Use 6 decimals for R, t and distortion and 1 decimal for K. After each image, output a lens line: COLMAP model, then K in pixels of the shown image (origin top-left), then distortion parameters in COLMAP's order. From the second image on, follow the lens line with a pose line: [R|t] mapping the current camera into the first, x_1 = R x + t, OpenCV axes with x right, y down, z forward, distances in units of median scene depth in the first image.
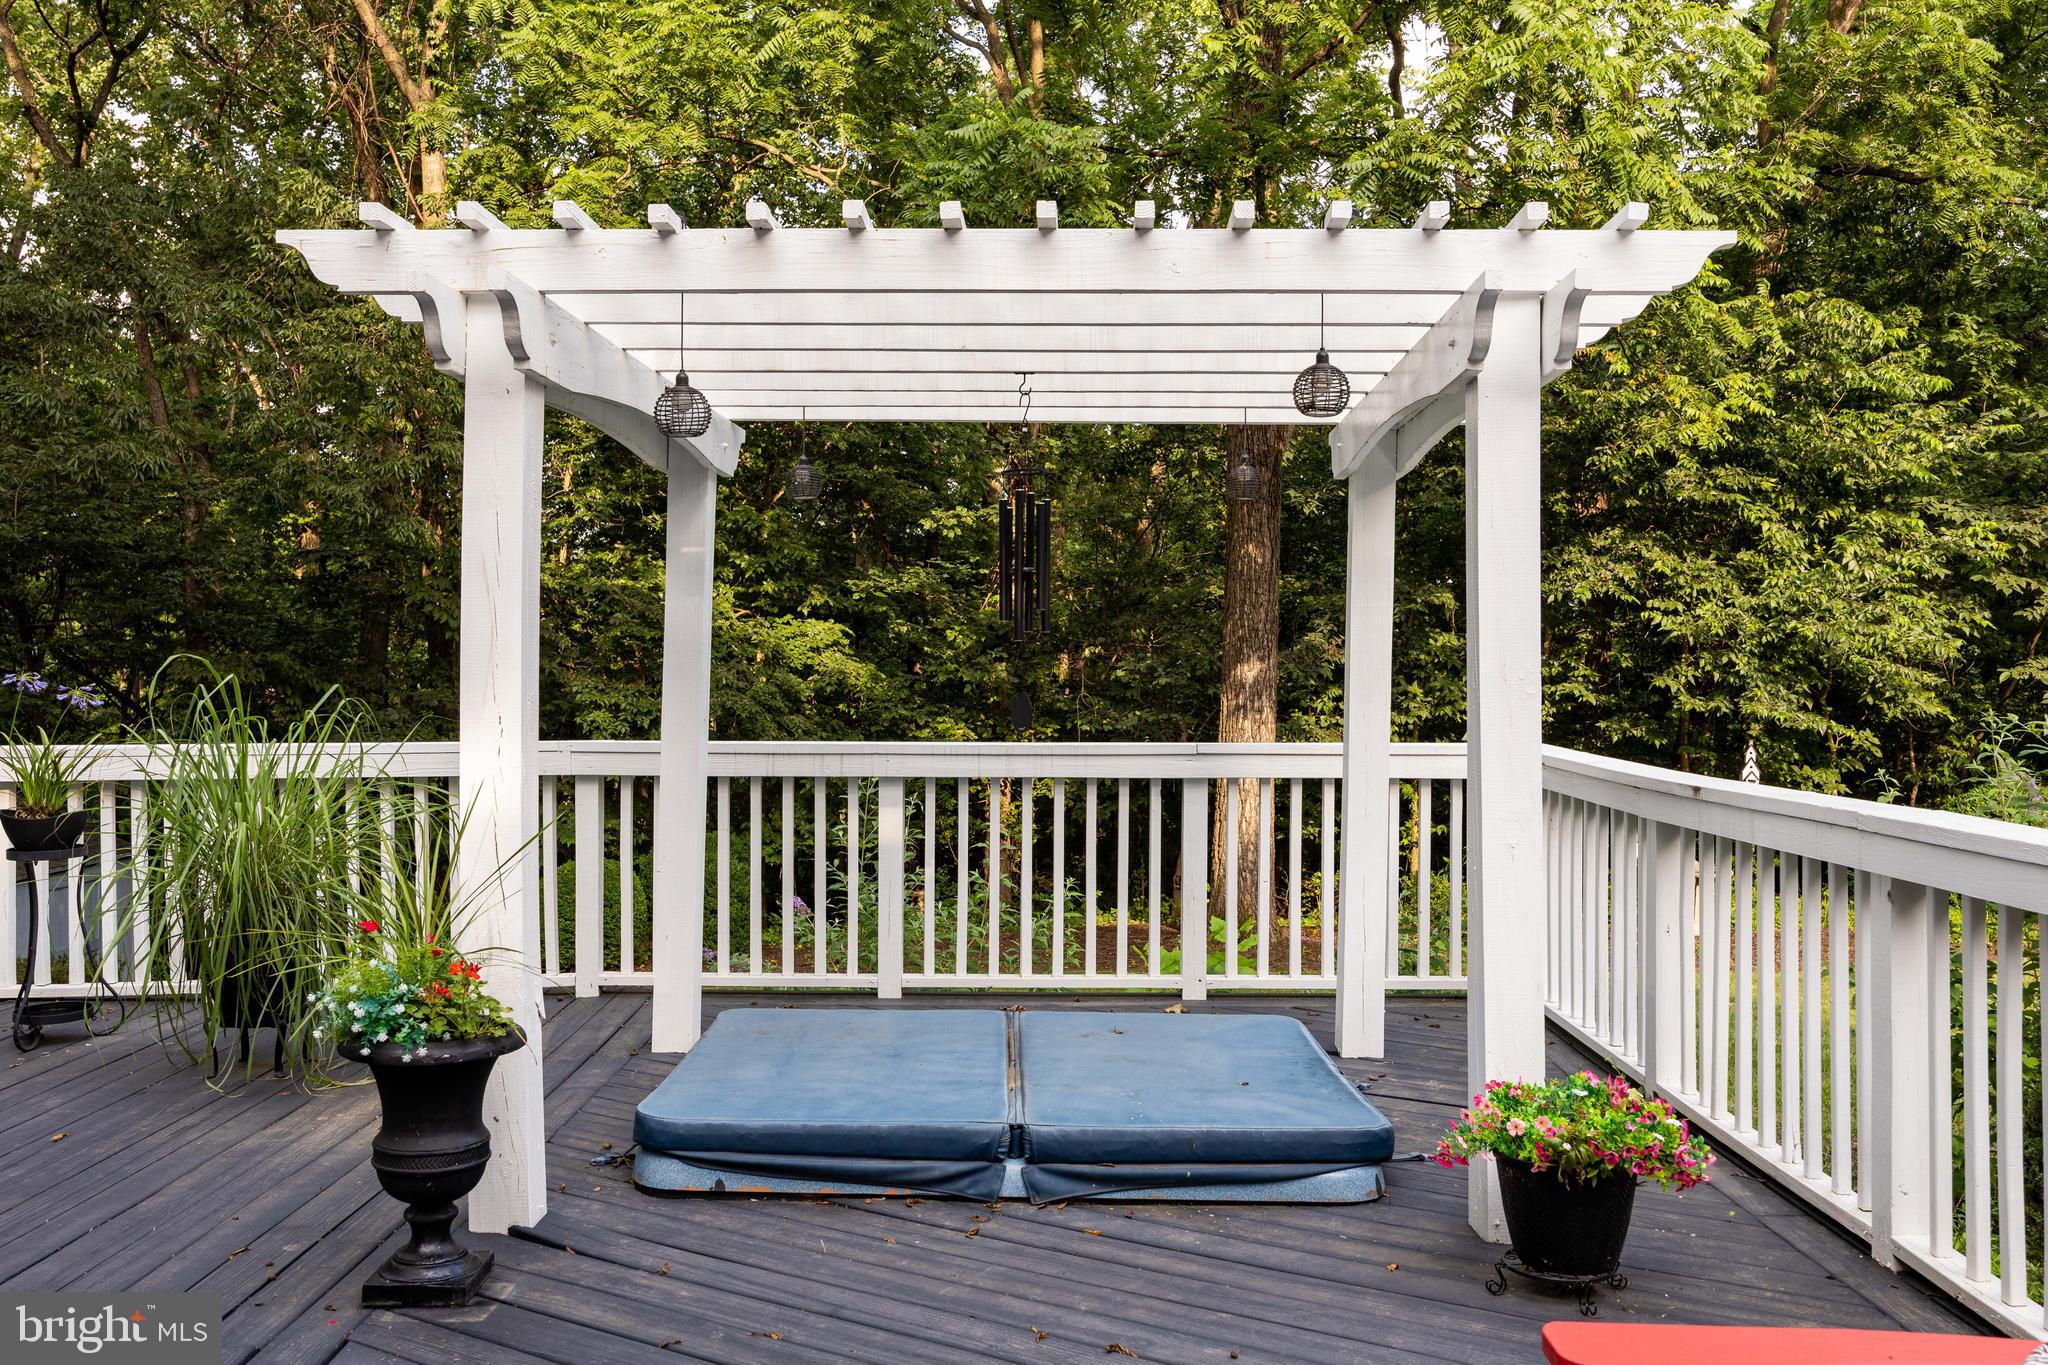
lens RADIAL K [[1652.9, 0, 1018.4], [0, 1652.9, 696.7], [0, 0, 1]] dist [-0.003637, -0.005632]
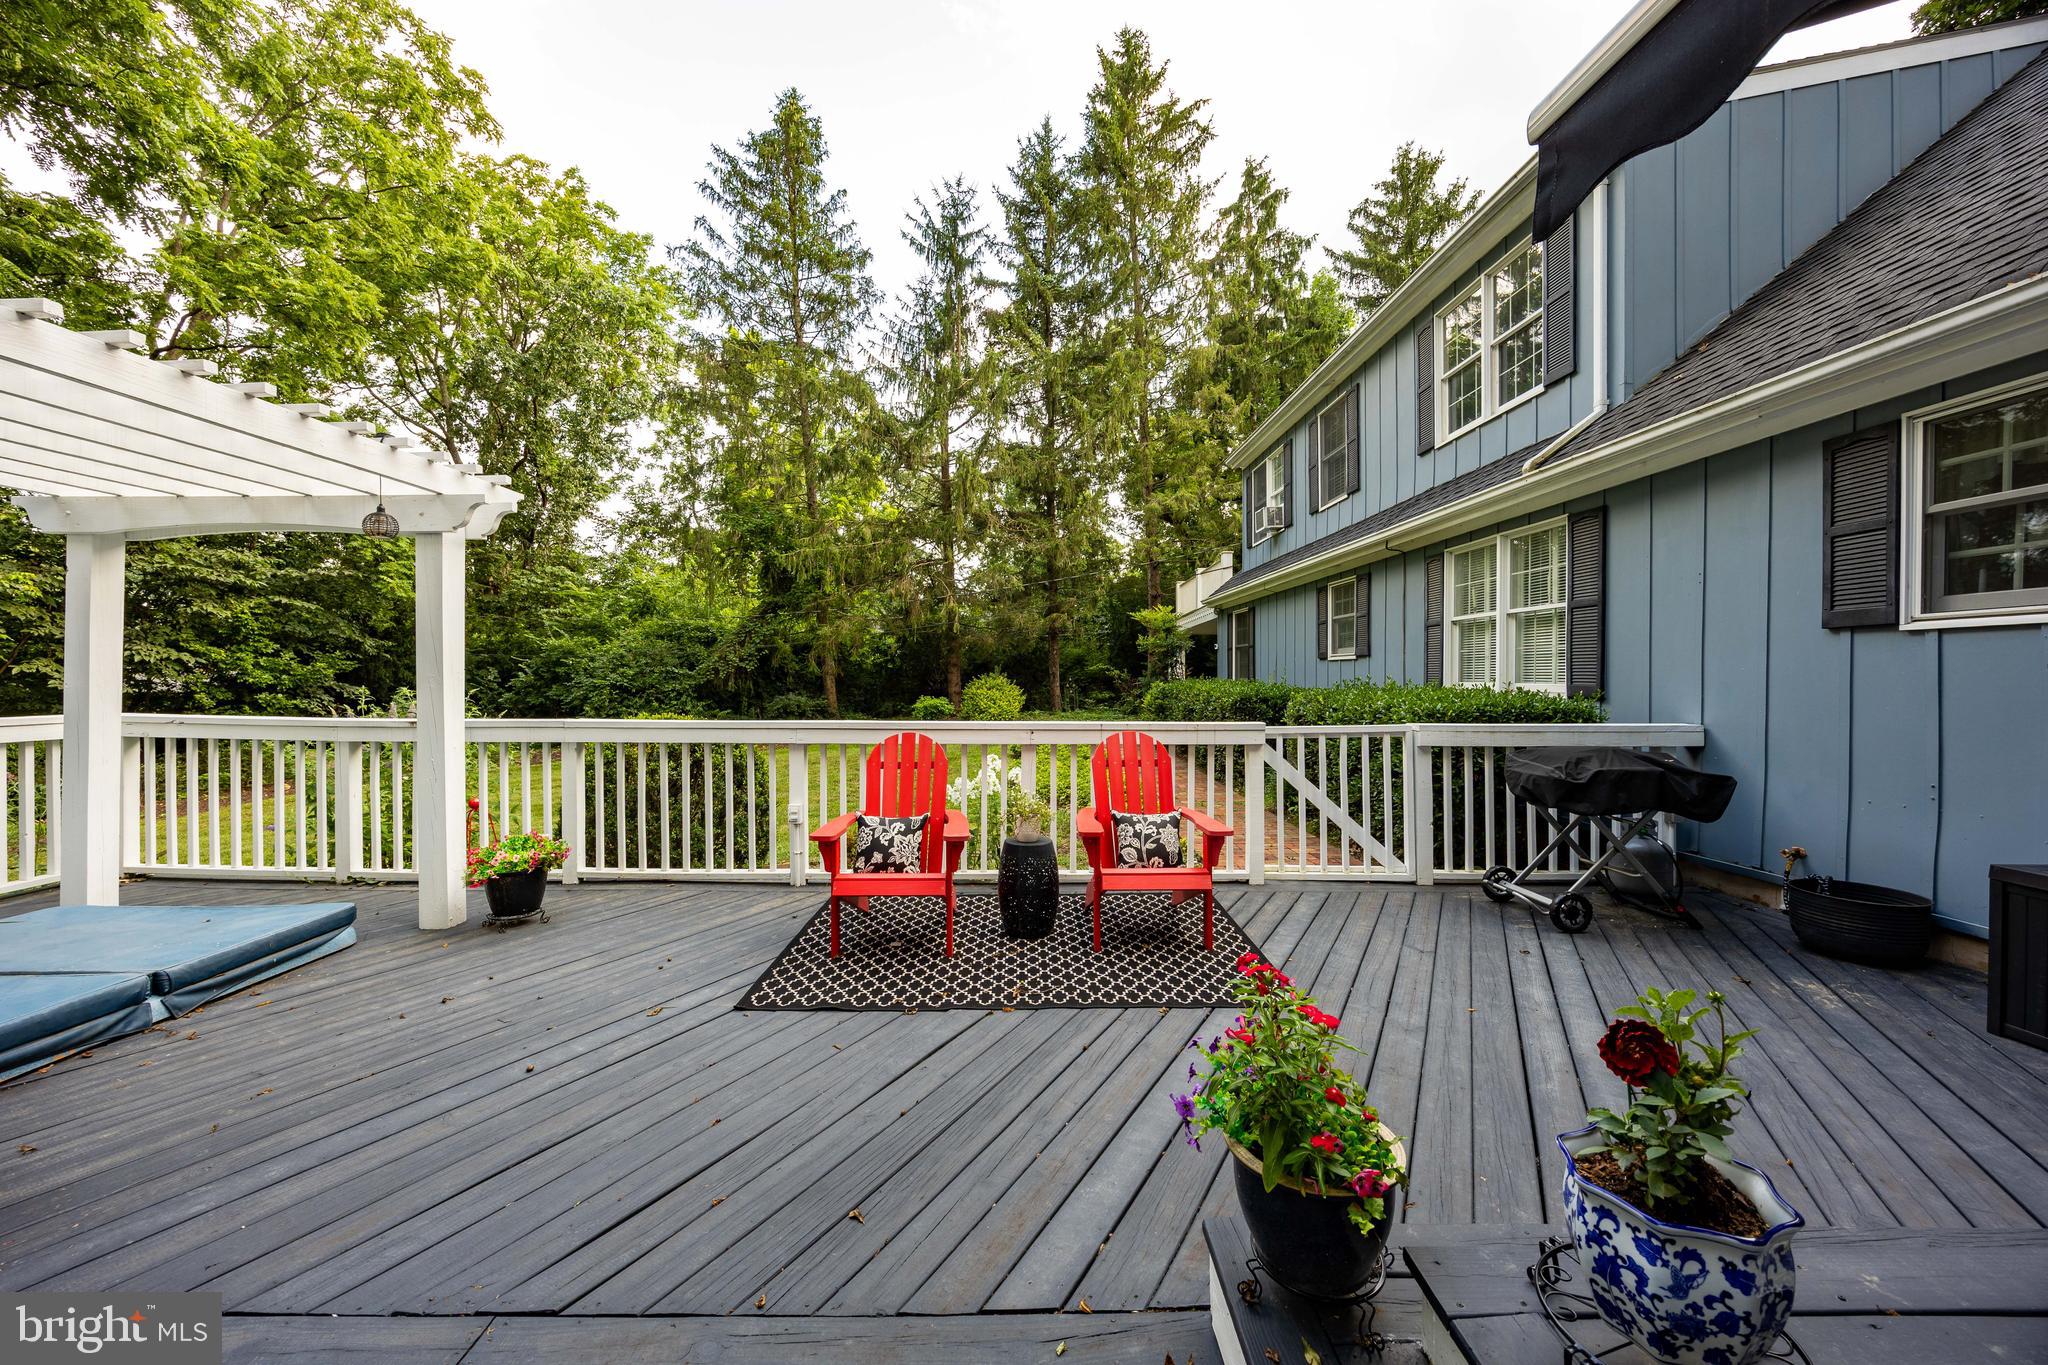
lens RADIAL K [[770.8, 0, 1027.8], [0, 770.8, 675.7], [0, 0, 1]] dist [0.000988, 0.000161]
pose [[-0.012425, -0.006398, 0.999902, -0.506762], [0.010744, 0.999921, 0.006531, -0.003090], [-0.999865, 0.010824, -0.012355, 0.159136]]
